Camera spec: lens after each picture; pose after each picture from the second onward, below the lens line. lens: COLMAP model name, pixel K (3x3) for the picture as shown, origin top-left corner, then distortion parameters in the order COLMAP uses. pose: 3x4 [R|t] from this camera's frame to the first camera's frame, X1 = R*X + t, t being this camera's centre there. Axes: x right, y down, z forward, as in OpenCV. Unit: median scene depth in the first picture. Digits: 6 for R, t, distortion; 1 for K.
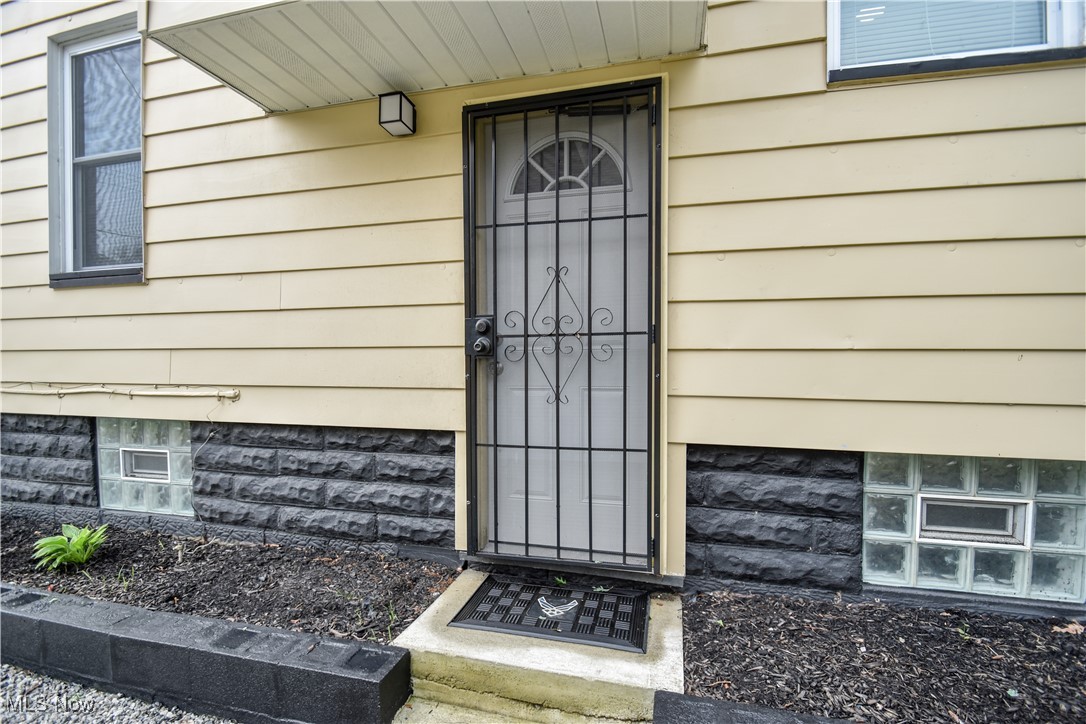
lens RADIAL K [[483.7, 0, 540.0], [0, 483.7, 381.8], [0, 0, 1]] dist [0.018767, -0.017244]
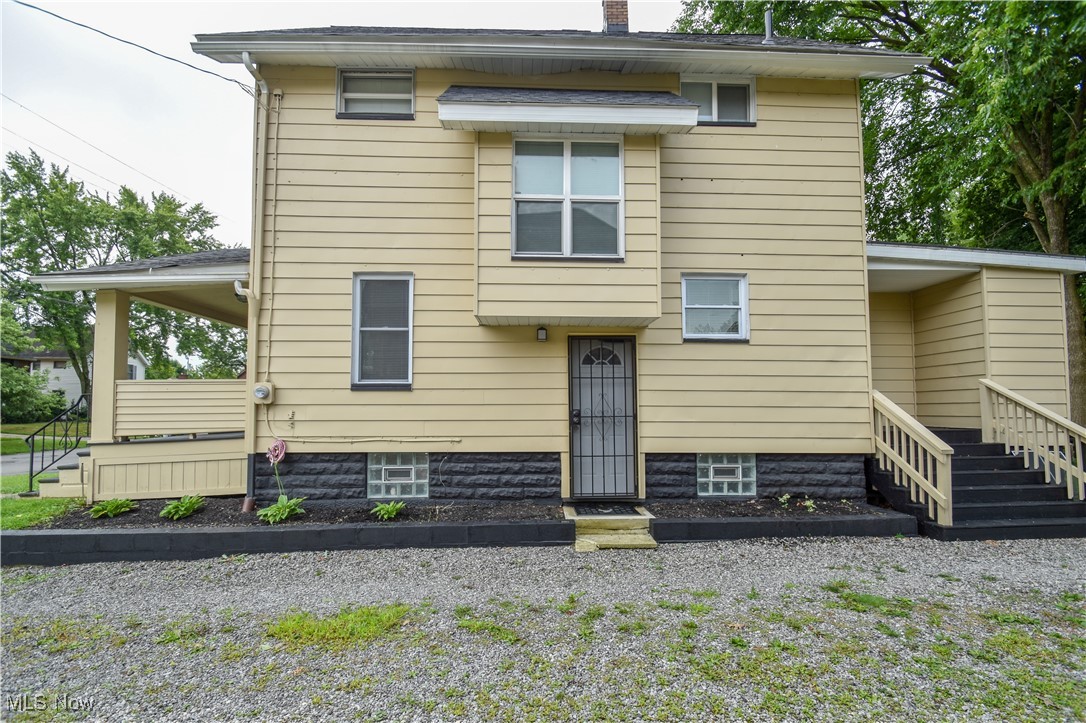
lens RADIAL K [[483.7, 0, 540.0], [0, 483.7, 381.3], [0, 0, 1]] dist [0.018767, -0.017244]
pose [[0.961194, 0.007337, 0.275775, -1.049970], [0.011941, 0.997603, -0.068161, -0.107419], [-0.275614, 0.068809, 0.958802, -1.572300]]
